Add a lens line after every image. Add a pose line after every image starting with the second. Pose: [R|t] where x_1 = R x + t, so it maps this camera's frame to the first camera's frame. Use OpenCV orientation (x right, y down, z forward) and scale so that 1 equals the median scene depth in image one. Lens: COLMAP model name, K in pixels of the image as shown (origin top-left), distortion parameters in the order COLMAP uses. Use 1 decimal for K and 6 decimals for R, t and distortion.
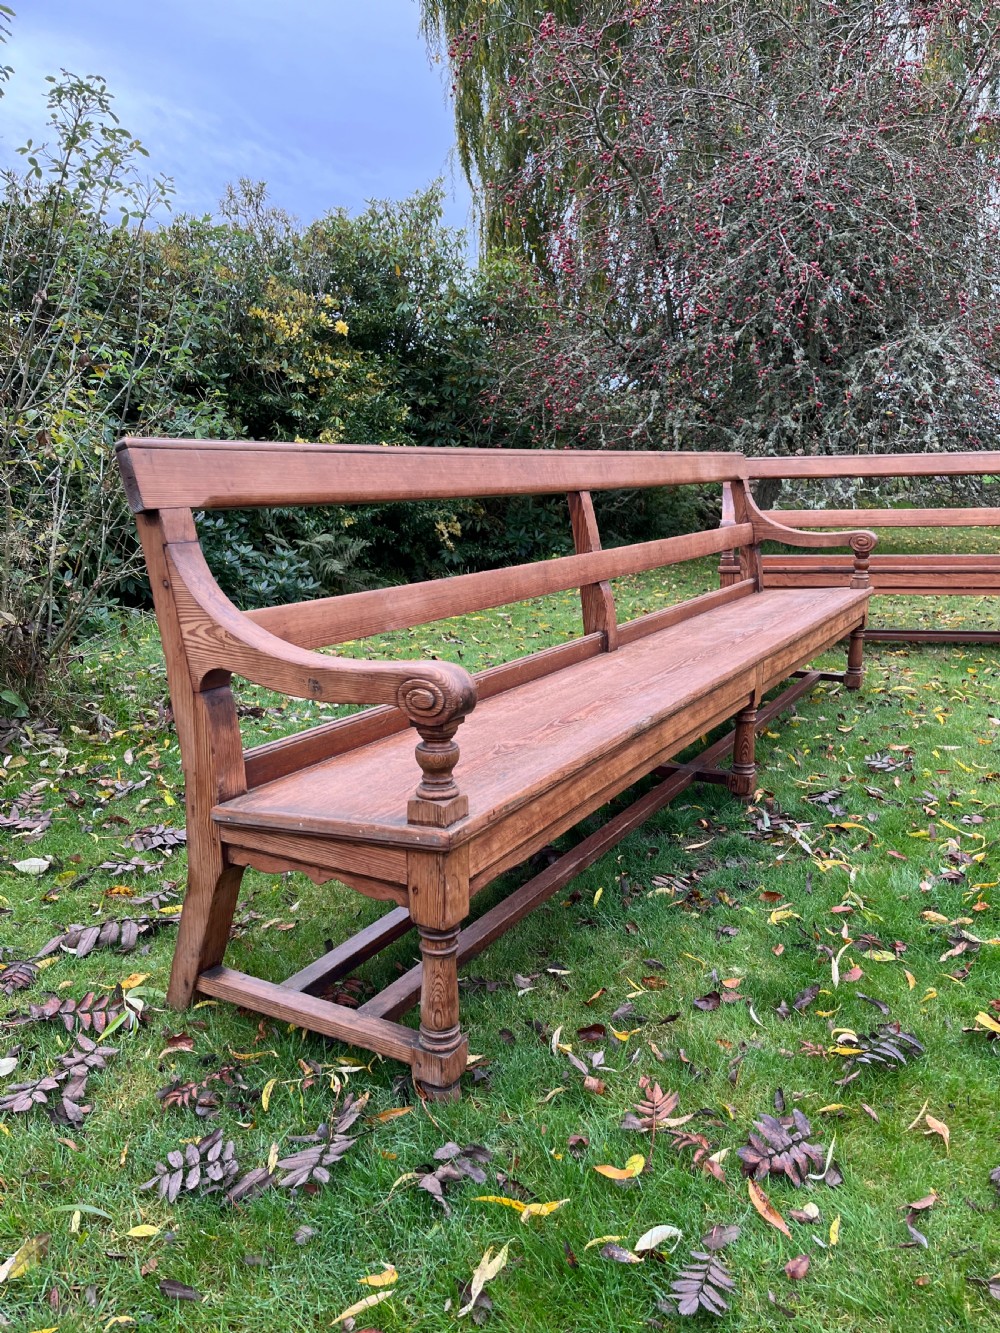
lens RADIAL K [[1014.6, 0, 505.2], [0, 1014.6, 684.7], [0, 0, 1]] dist [0.066918, -0.089440]
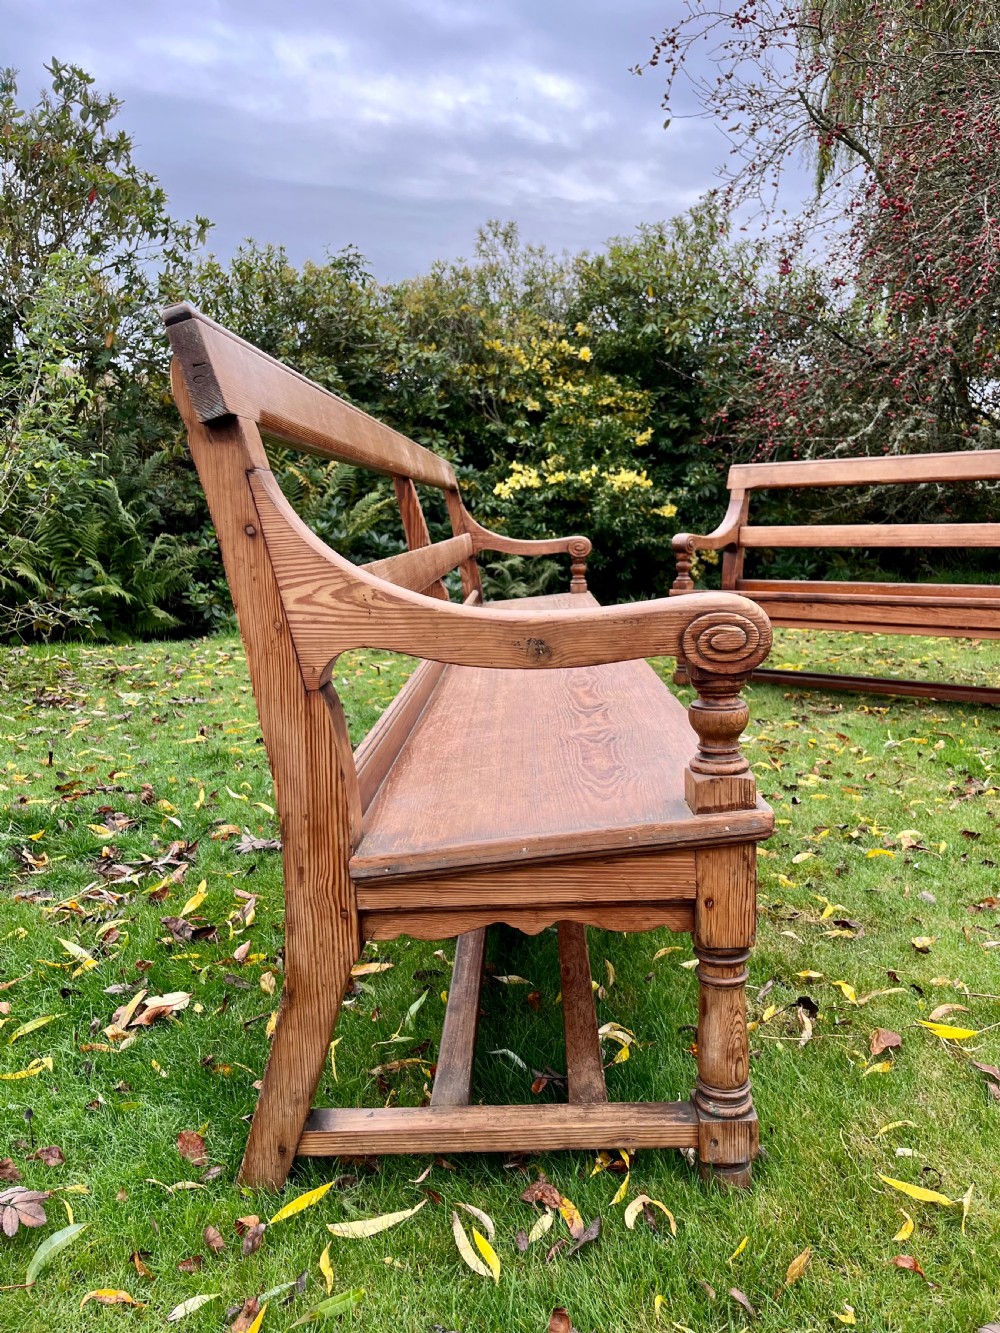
lens RADIAL K [[1014.6, 0, 508.1], [0, 1014.6, 668.1], [0, 0, 1]] dist [0.066918, -0.089440]
pose [[0.879138, -0.104188, 0.465040, -0.508816], [0.140037, 0.989207, -0.043111, 0.040600], [-0.455529, 0.103024, 0.884240, 0.360928]]
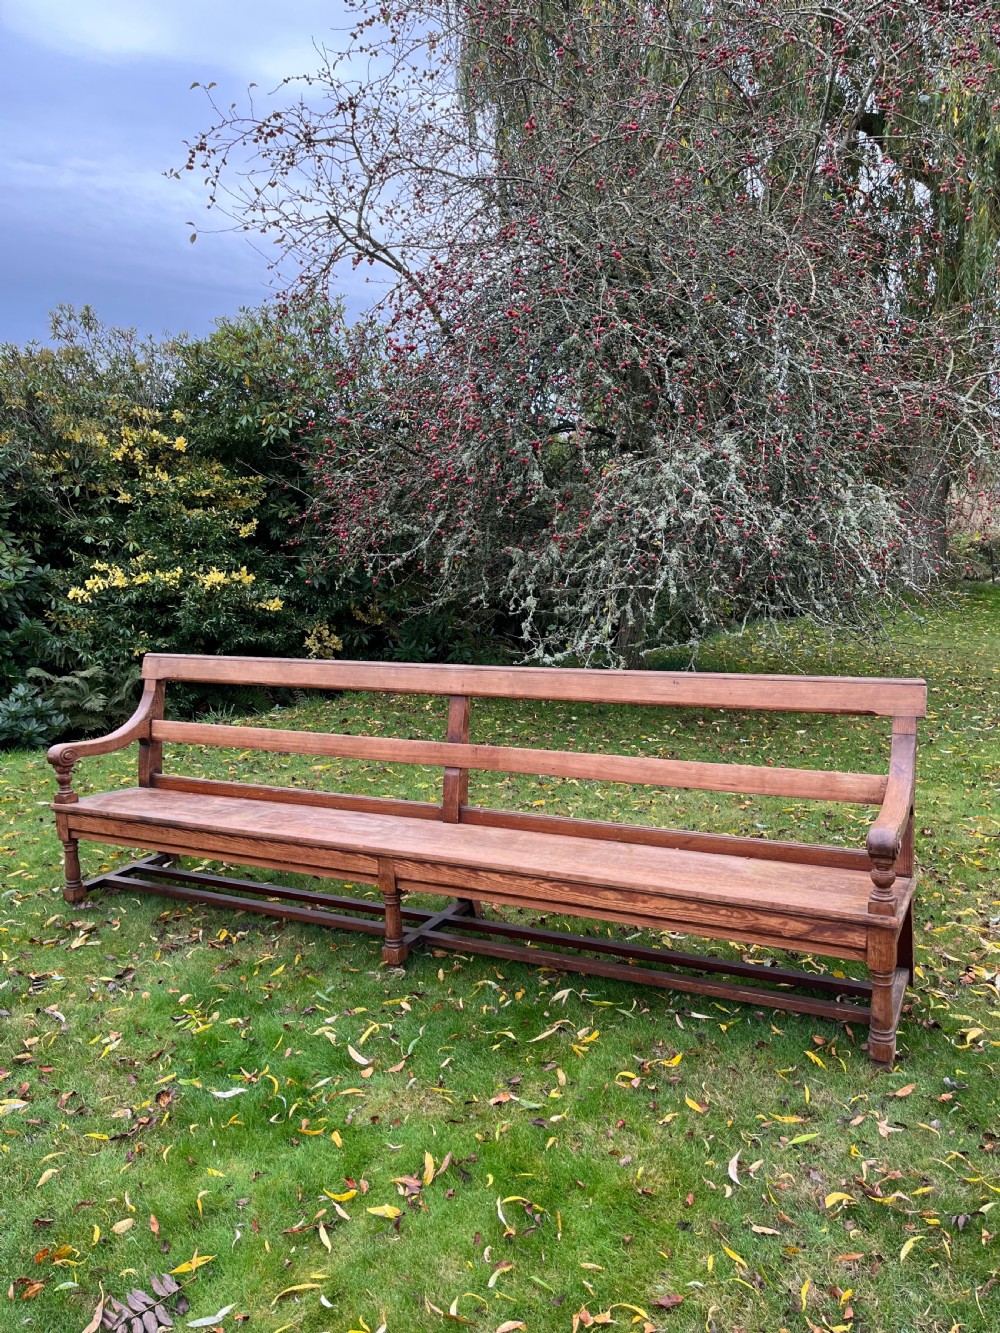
lens RADIAL K [[1014.6, 0, 501.8], [0, 1014.6, 681.4], [0, 0, 1]] dist [0.066918, -0.089440]
pose [[0.759655, -0.143520, 0.634291, 0.422032], [0.189566, 0.981856, -0.004870, -0.295418], [-0.622084, 0.123939, 0.773079, -0.199890]]
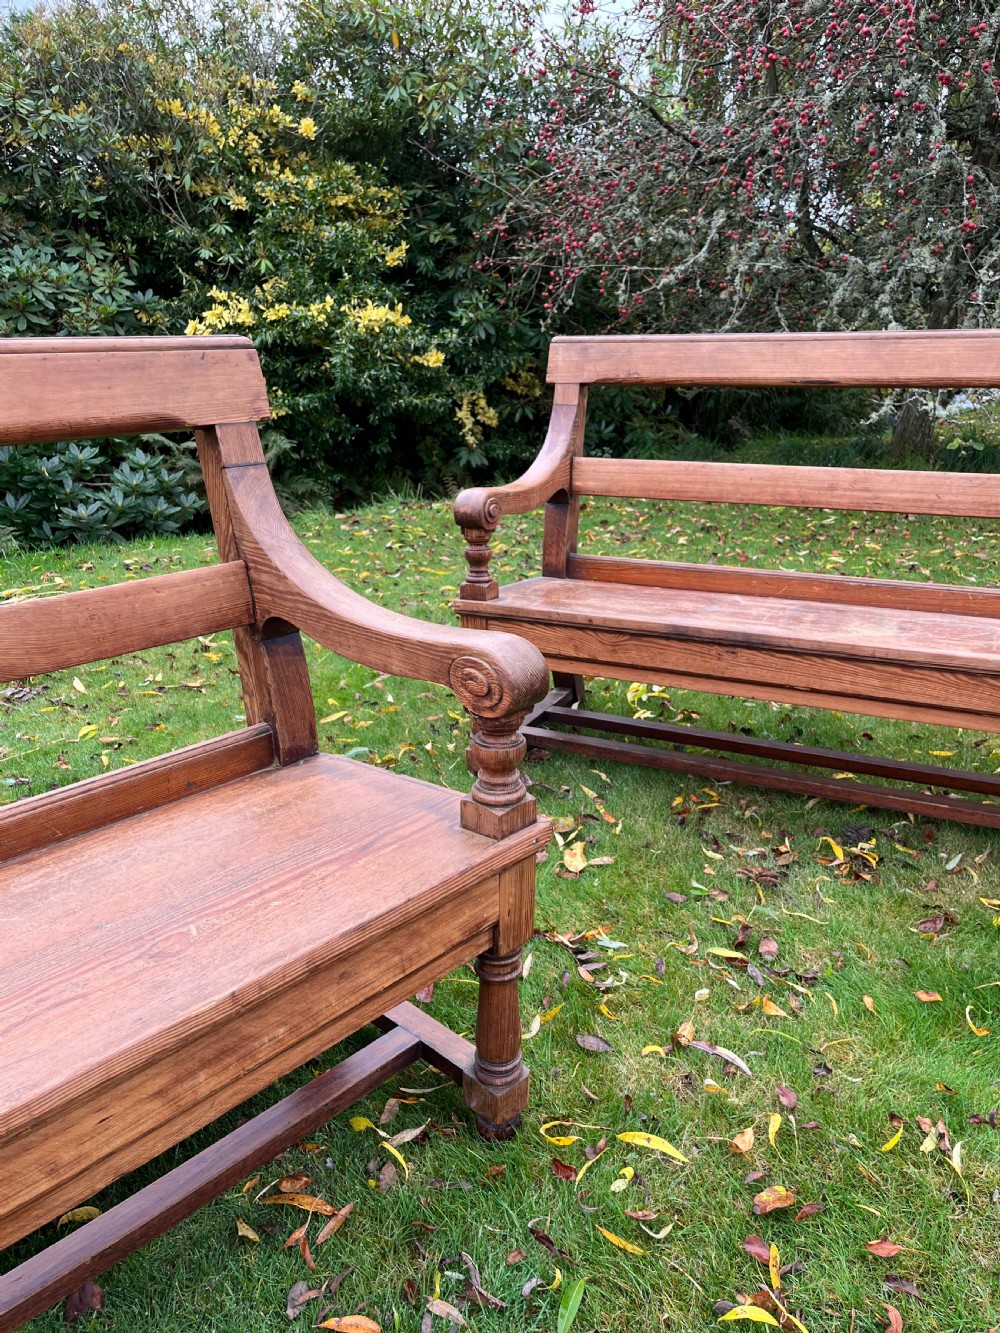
lens RADIAL K [[1014.6, 0, 512.3], [0, 1014.6, 679.4], [0, 0, 1]] dist [0.066918, -0.089440]
pose [[0.747349, -0.241760, 0.618888, 0.322796], [0.173297, 0.970139, 0.169703, -0.337066], [-0.641434, -0.019577, 0.766928, 1.416202]]
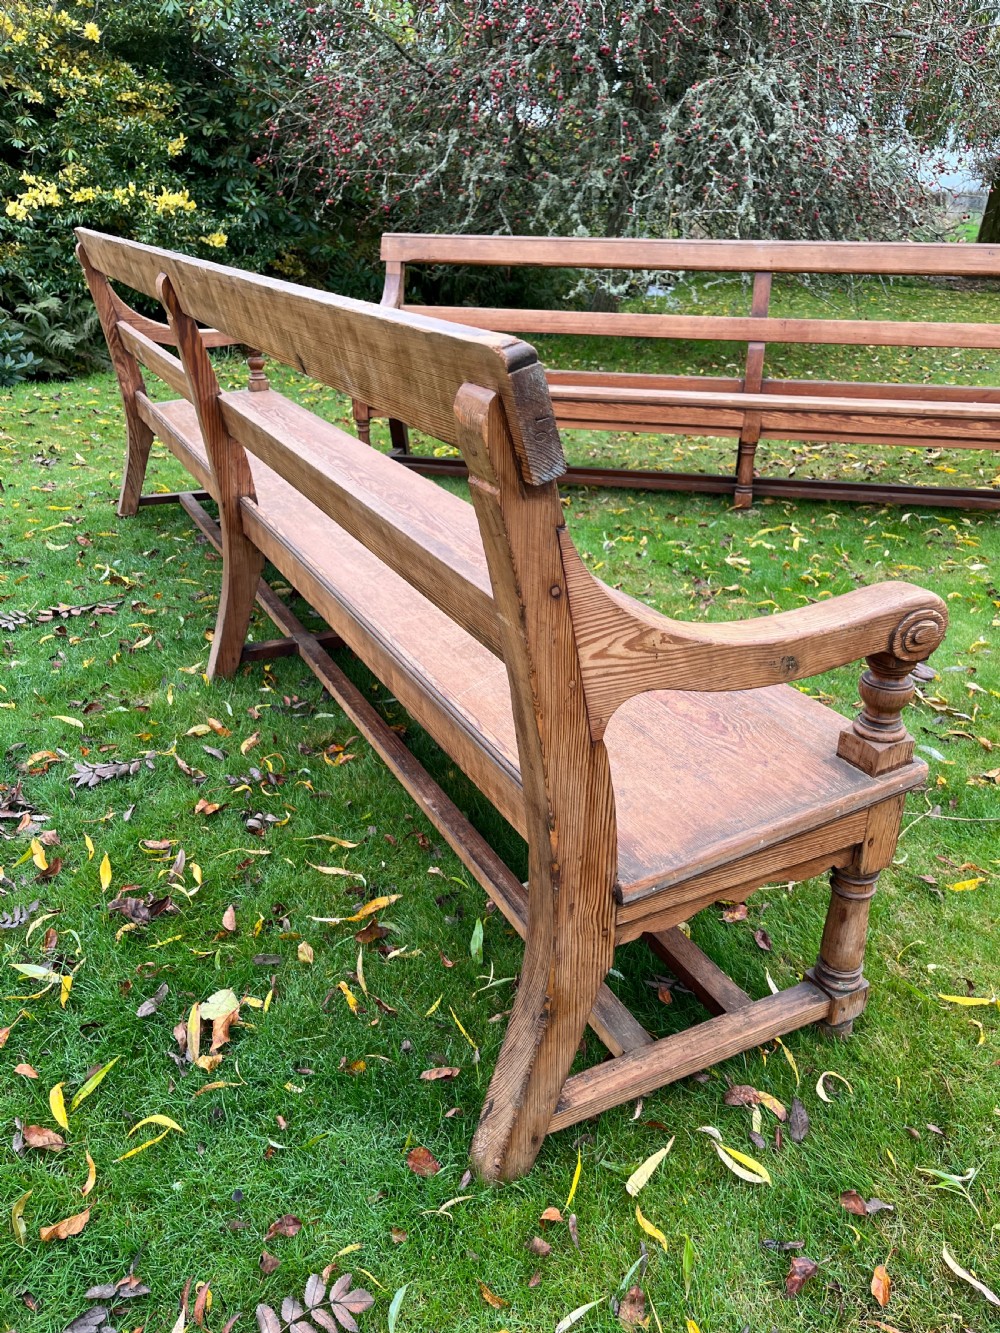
lens RADIAL K [[1014.6, 0, 513.3], [0, 1014.6, 677.9], [0, 0, 1]] dist [0.066918, -0.089440]
pose [[0.552305, -0.352301, 0.755542, -0.815355], [0.176972, 0.935206, 0.306709, -0.238672], [-0.814641, -0.035688, 0.578866, 0.692523]]
